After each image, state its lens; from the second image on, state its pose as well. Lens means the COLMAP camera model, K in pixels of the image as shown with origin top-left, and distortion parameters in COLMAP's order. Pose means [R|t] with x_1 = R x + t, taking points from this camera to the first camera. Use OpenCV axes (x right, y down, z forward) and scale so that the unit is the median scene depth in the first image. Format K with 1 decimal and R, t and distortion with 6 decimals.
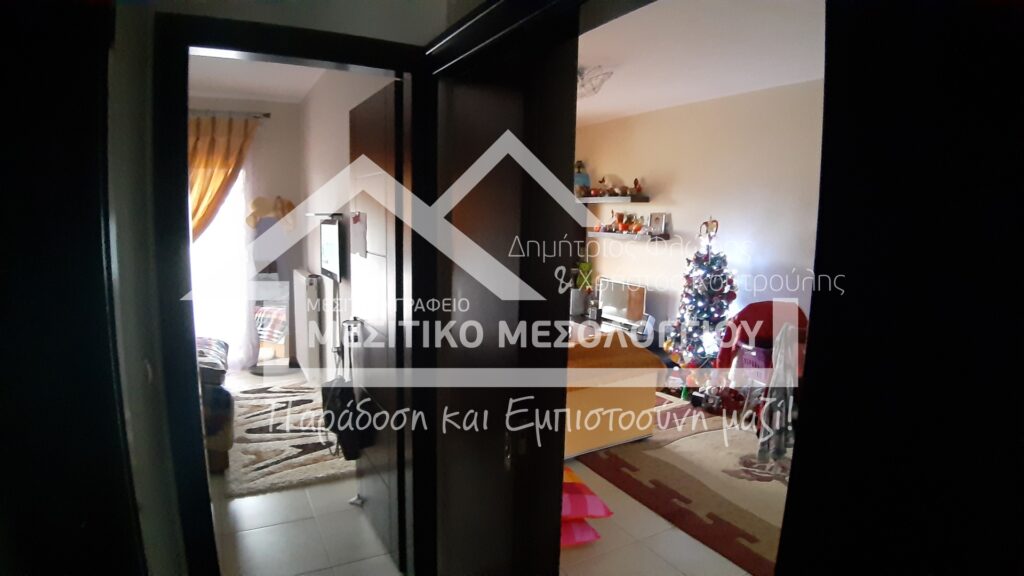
lens RADIAL K [[532.8, 0, 512.0], [0, 532.8, 288.0], [0, 0, 1]] dist [-0.093649, -0.001141]
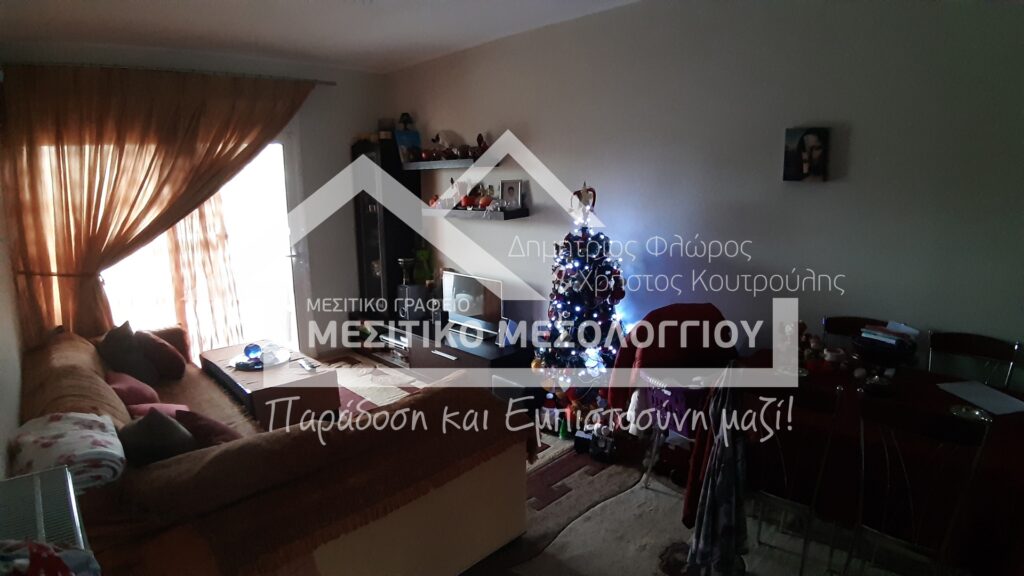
lens RADIAL K [[532.8, 0, 512.0], [0, 532.8, 288.0], [0, 0, 1]] dist [-0.093649, -0.001141]
pose [[0.965589, -0.083455, 0.246319, 0.095050], [0.067915, 0.995166, 0.070942, -0.051925], [-0.251049, -0.051772, 0.966589, 0.320233]]
